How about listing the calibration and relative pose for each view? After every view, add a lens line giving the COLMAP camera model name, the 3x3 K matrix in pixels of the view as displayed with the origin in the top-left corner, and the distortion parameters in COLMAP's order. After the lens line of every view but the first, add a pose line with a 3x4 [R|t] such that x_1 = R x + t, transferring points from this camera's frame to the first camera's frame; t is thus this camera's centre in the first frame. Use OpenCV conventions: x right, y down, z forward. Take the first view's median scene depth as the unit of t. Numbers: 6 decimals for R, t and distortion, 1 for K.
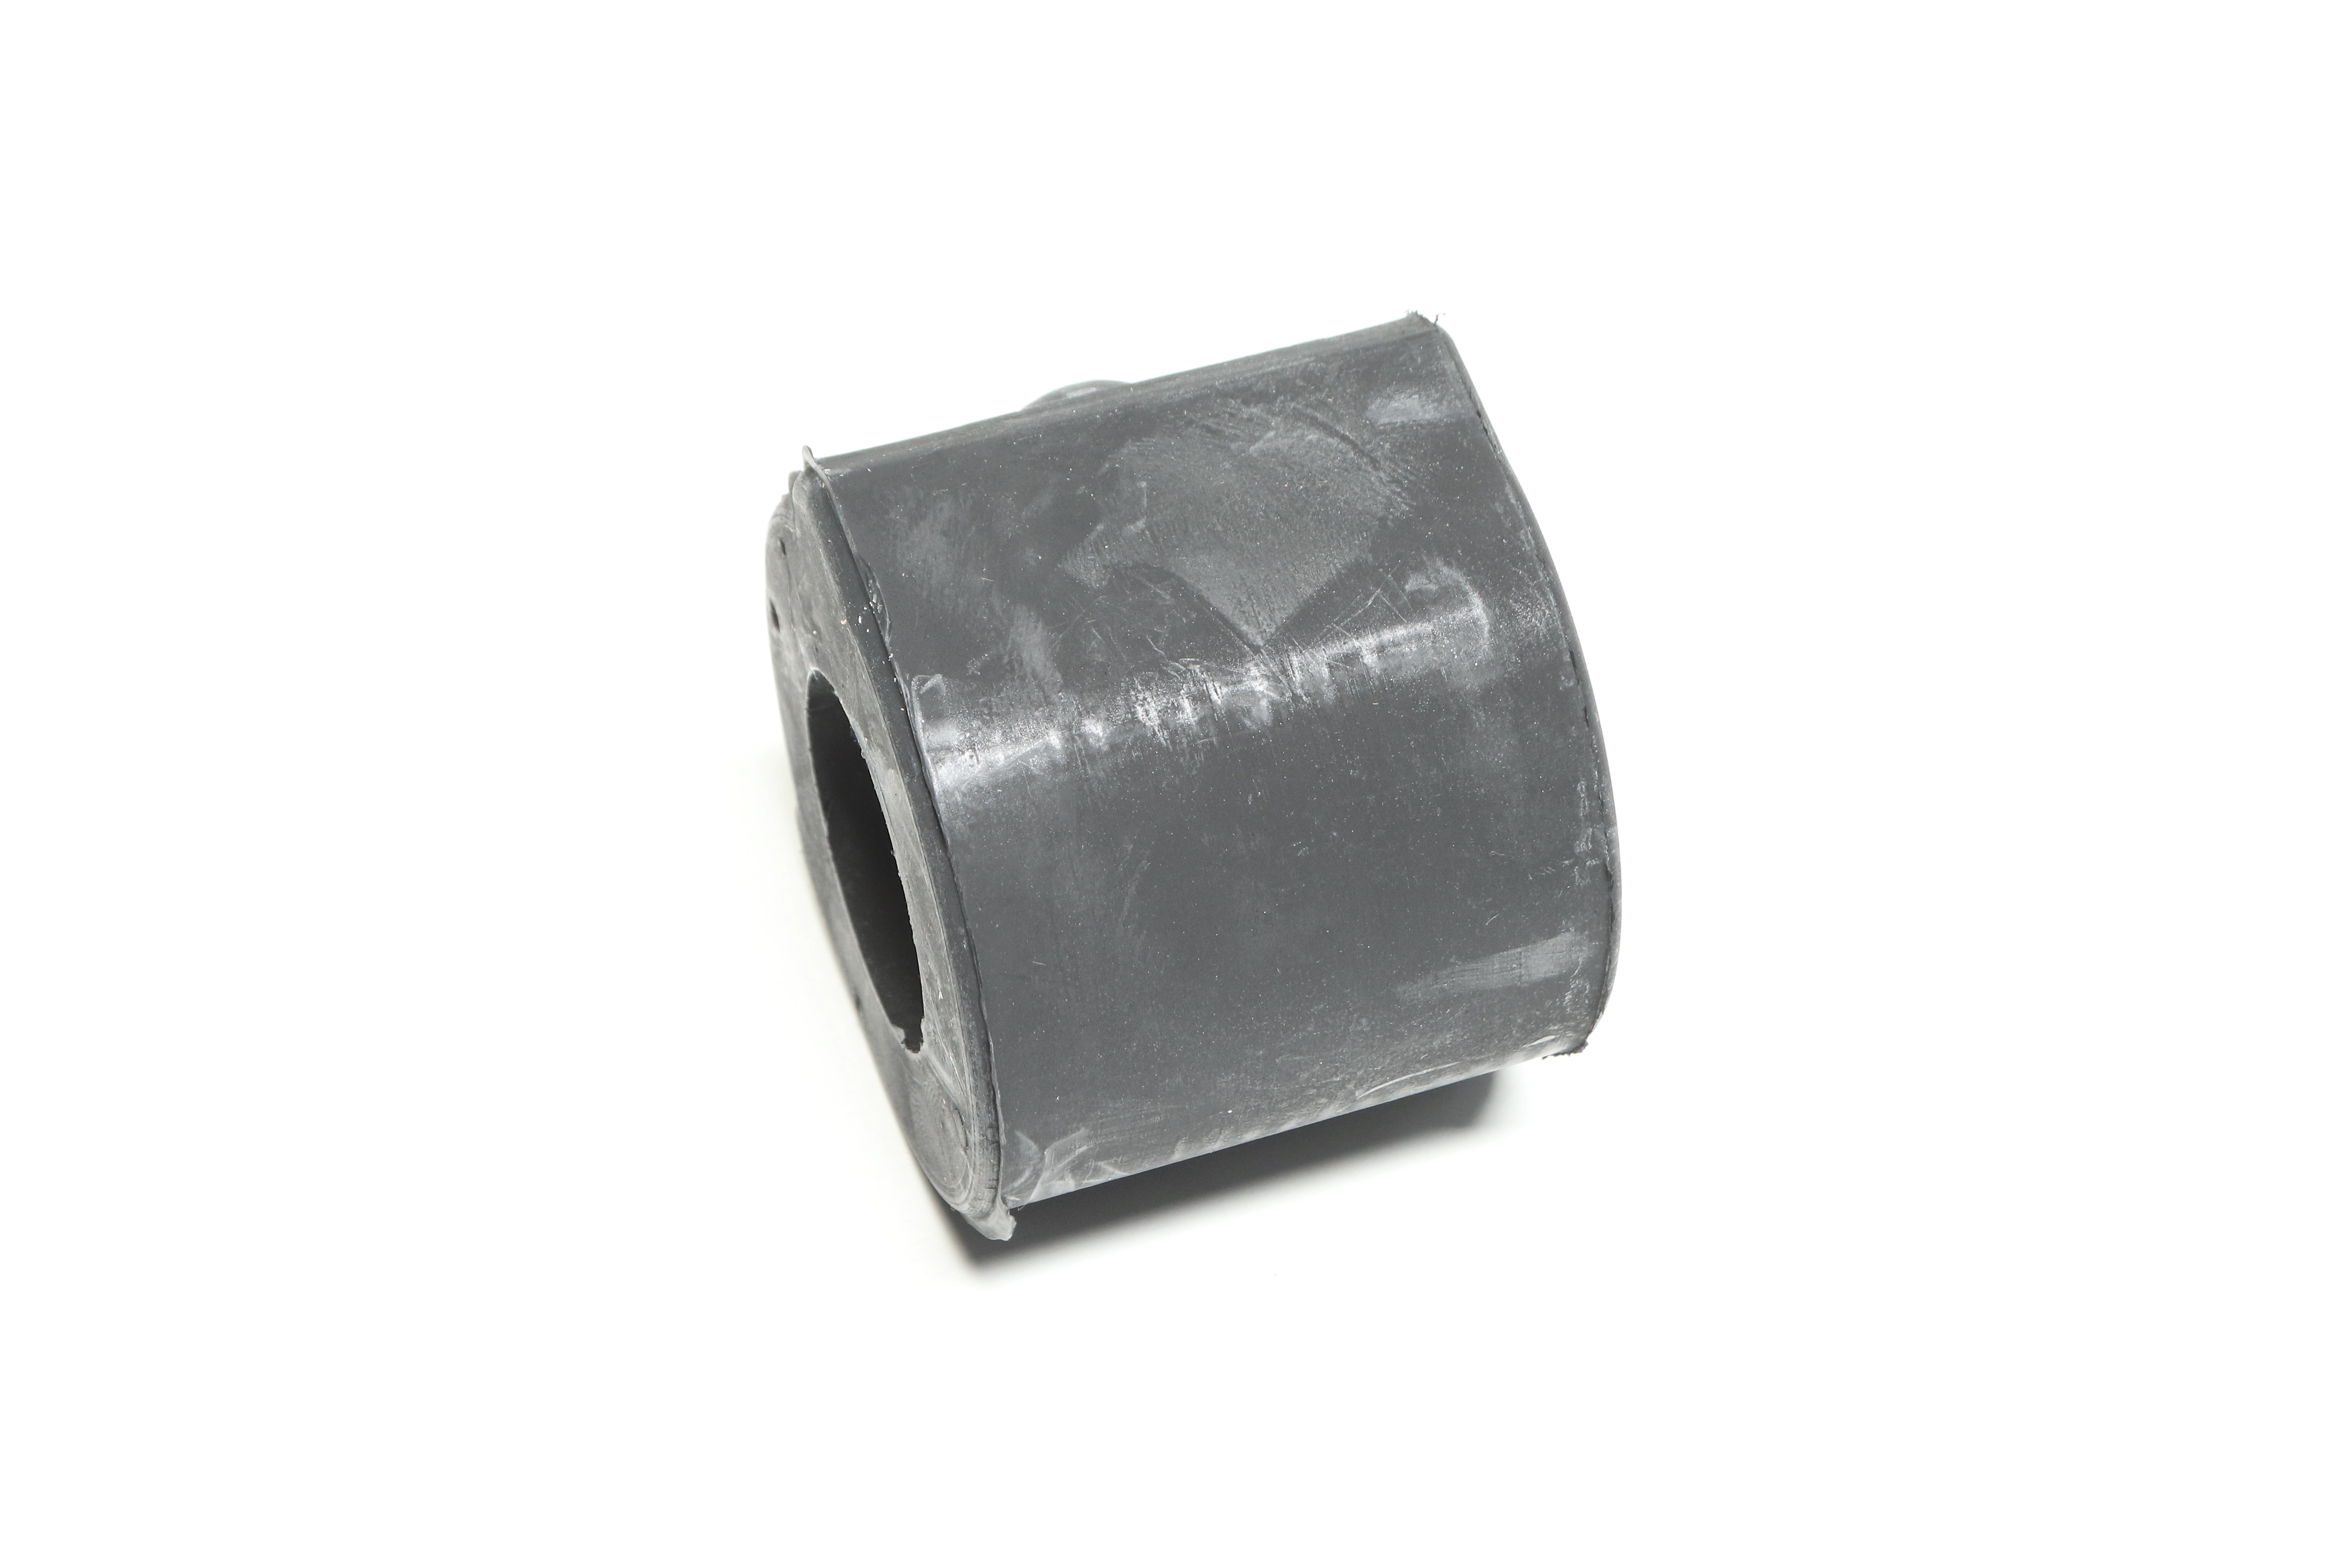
lens RADIAL K [[4524.3, 0, 1173.9], [0, 4524.3, 786.0], [0, 0, 1]] dist [-0.046537, 0.000000]
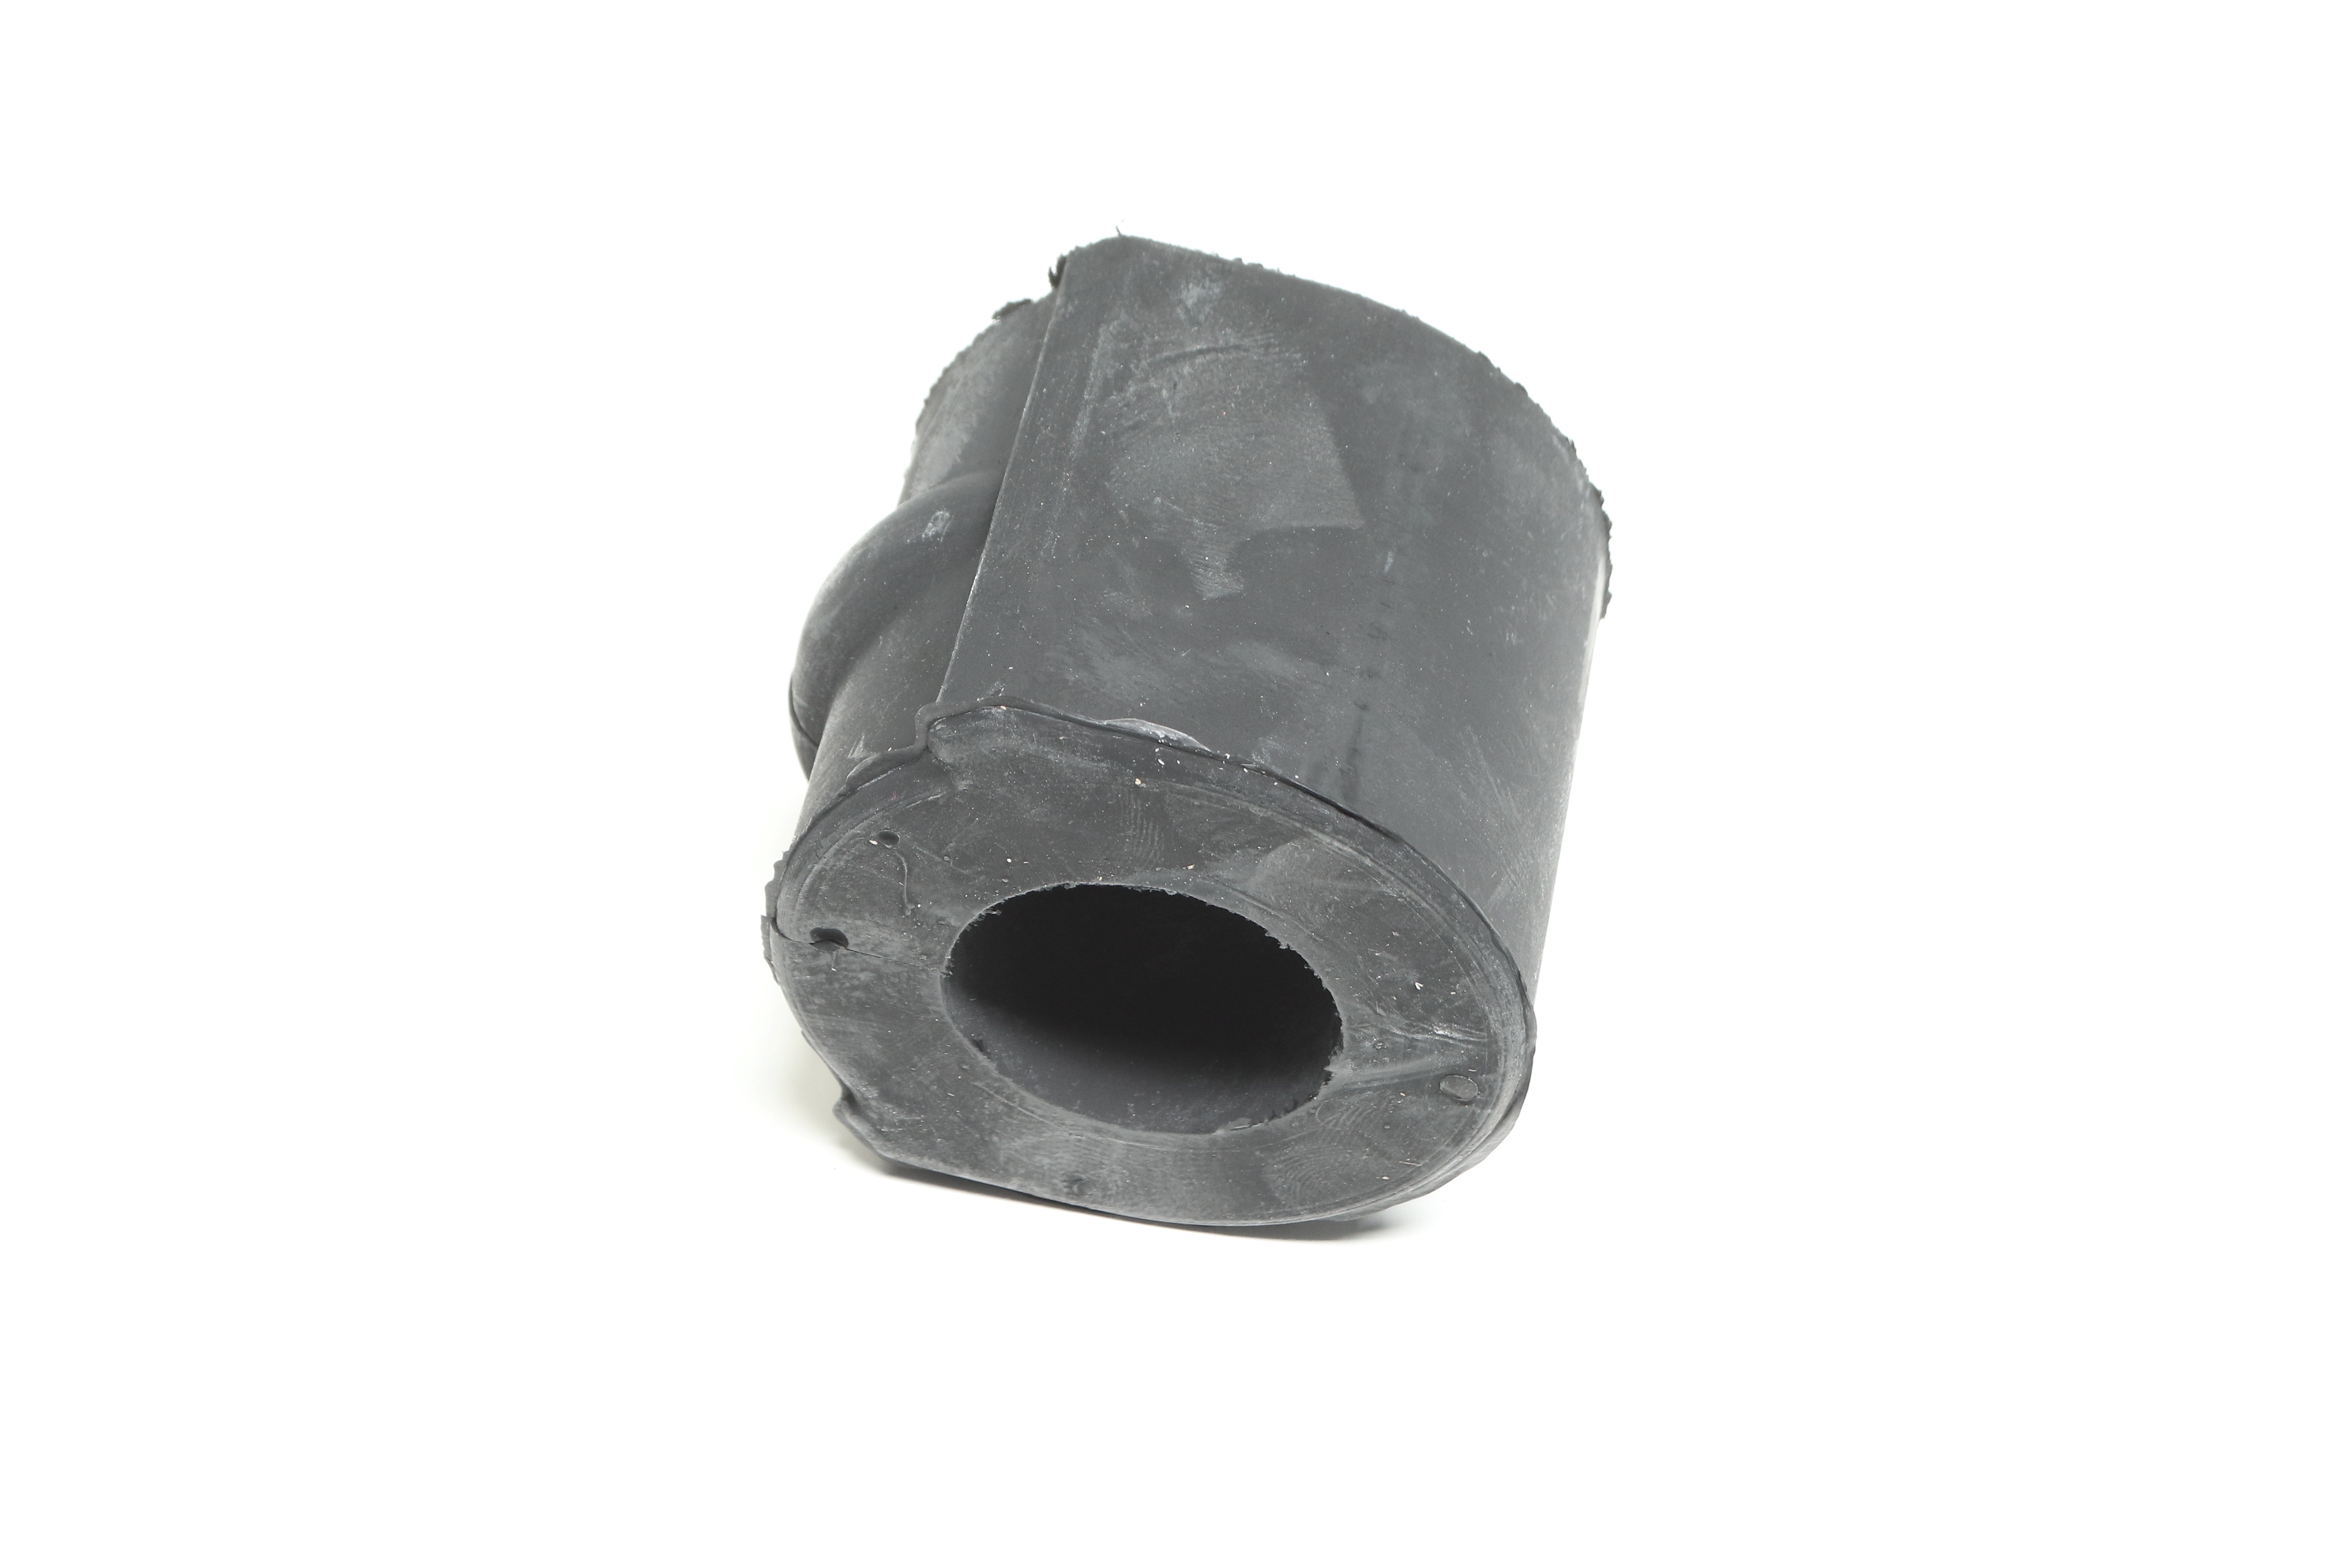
lens RADIAL K [[4524.3, 0, 1175.3], [0, 4524.3, 783.1], [0, 0, 1]] dist [-0.046537, 0.000000]
pose [[0.501489, -0.671680, 0.545302, -0.593288], [0.661456, 0.703931, 0.258762, -0.279533], [-0.557660, 0.230927, 0.797300, 0.217027]]
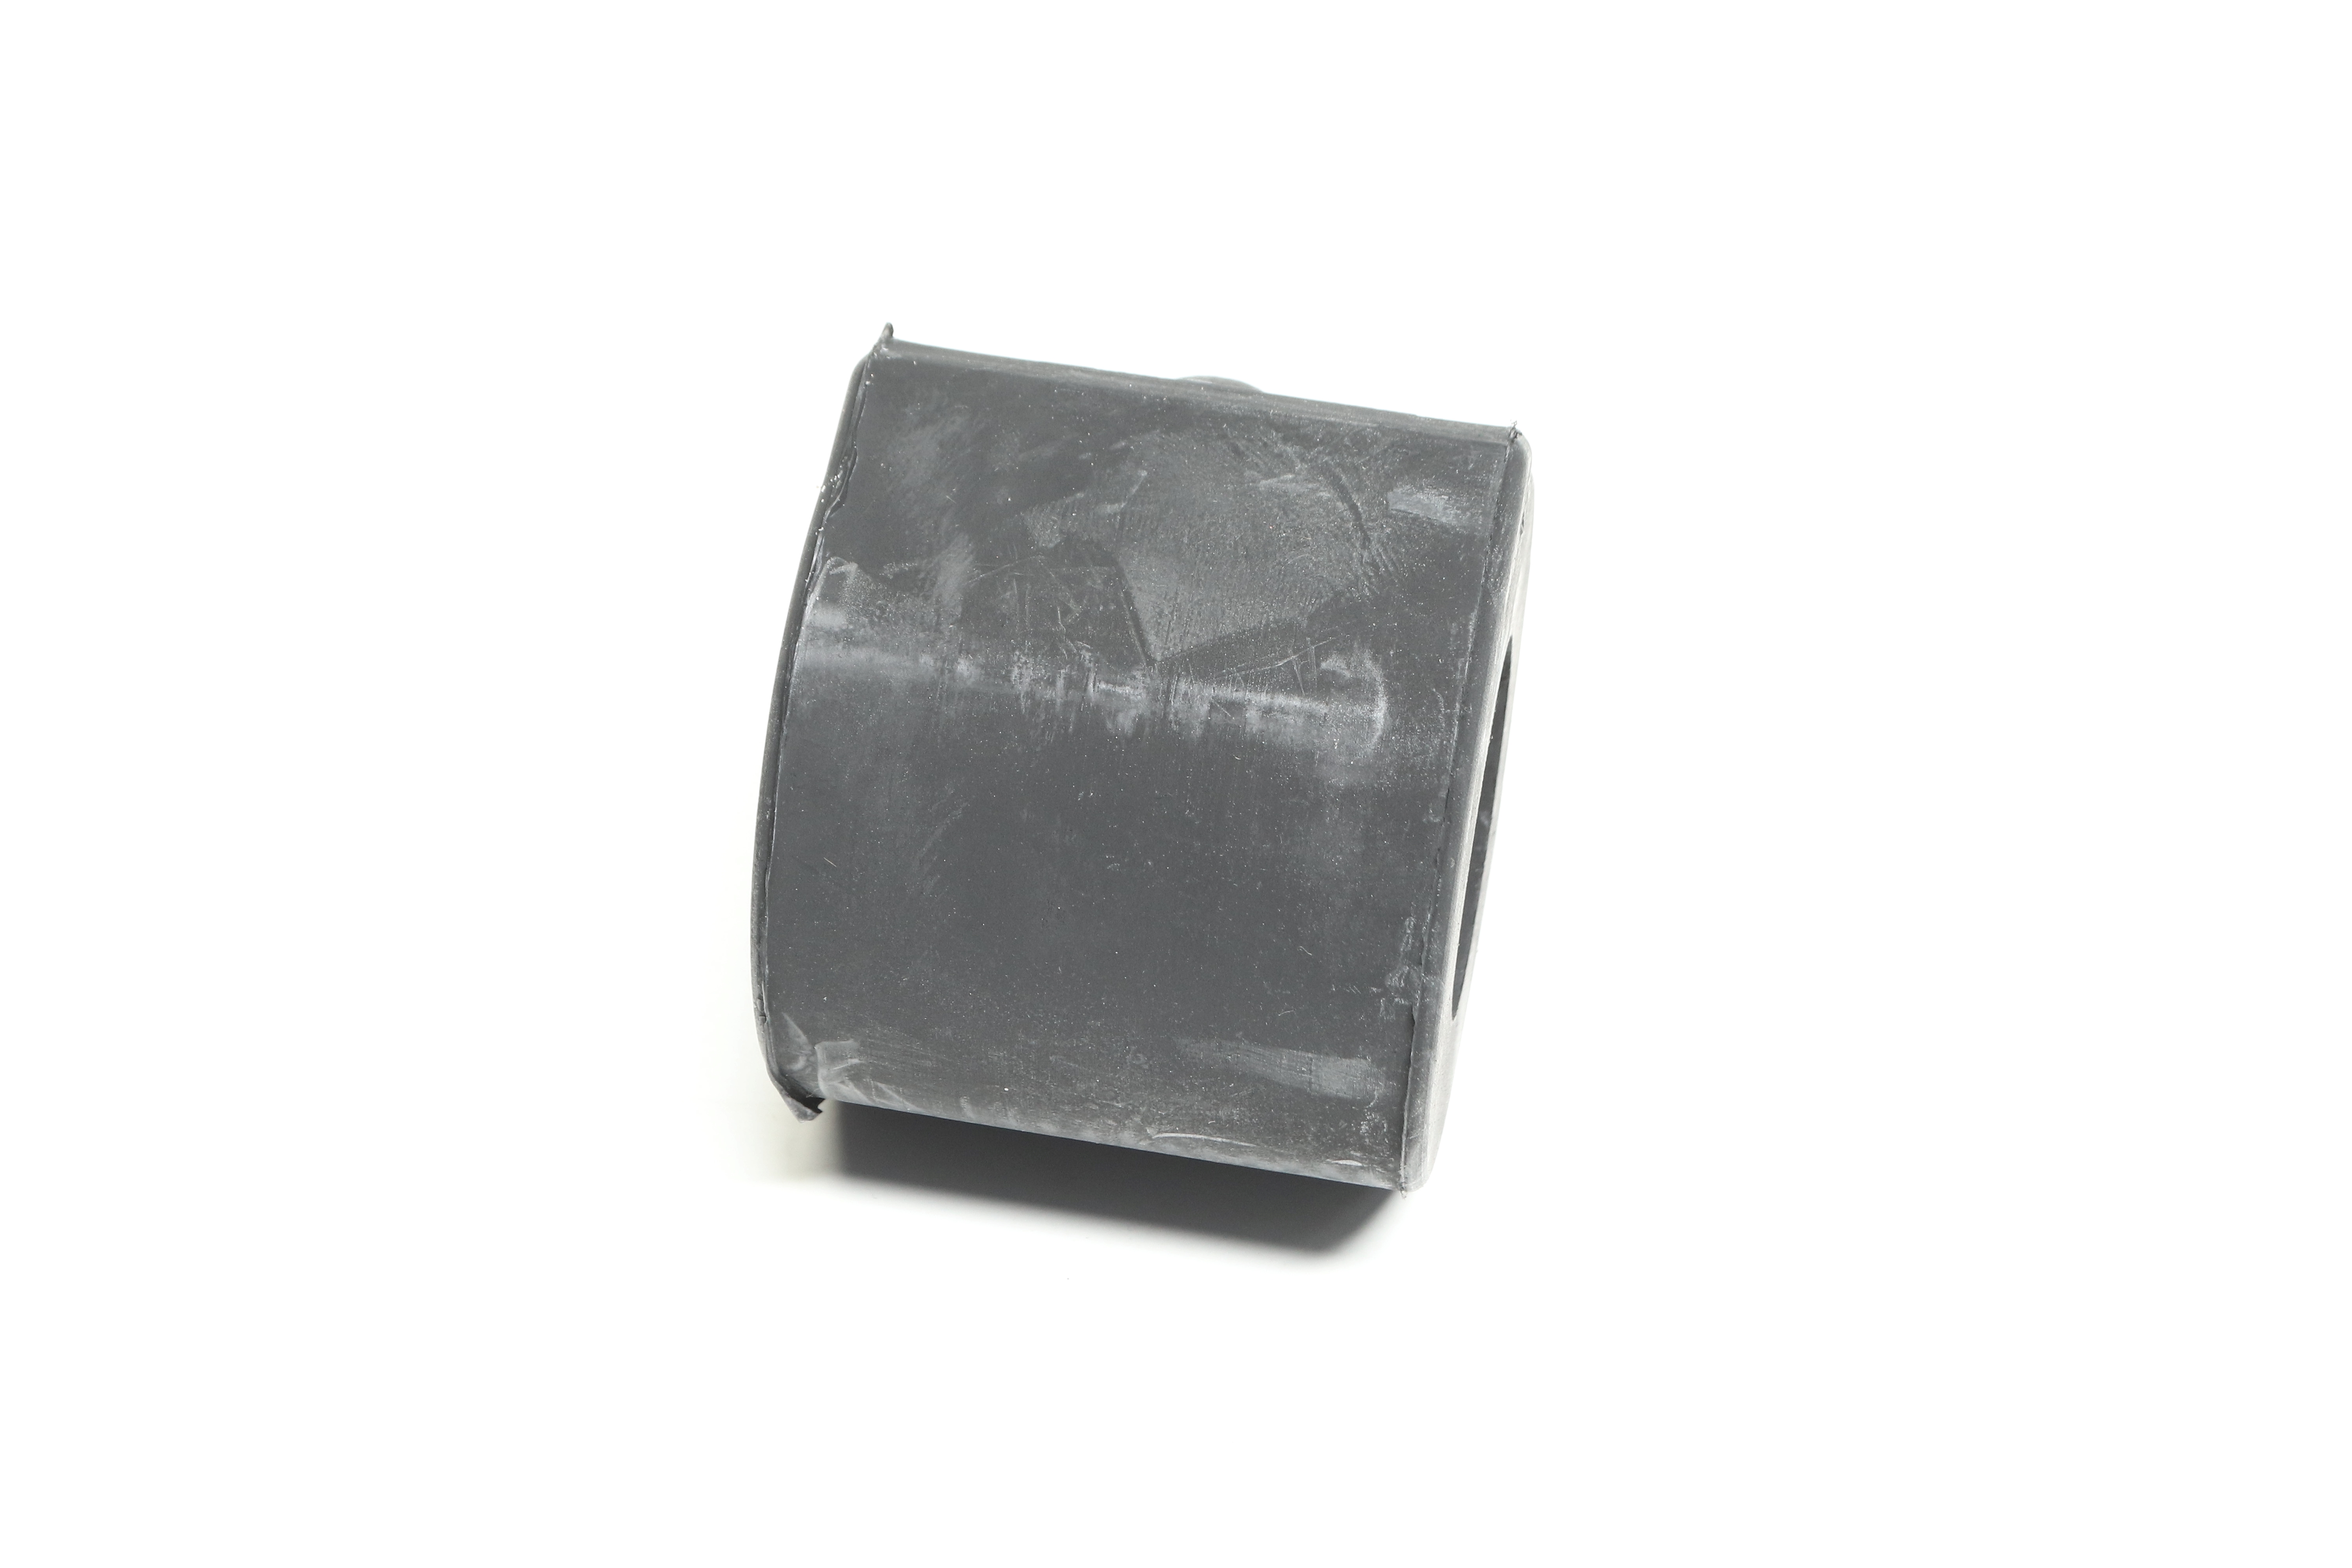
lens RADIAL K [[4524.3, 0, 1178.0], [0, 4524.3, 782.4], [0, 0, 1]] dist [-0.046537, 0.000000]
pose [[0.865210, 0.383743, -0.322728, 0.350602], [-0.386938, 0.920343, 0.056989, -0.063951], [0.318890, 0.075569, 0.944774, 0.060974]]
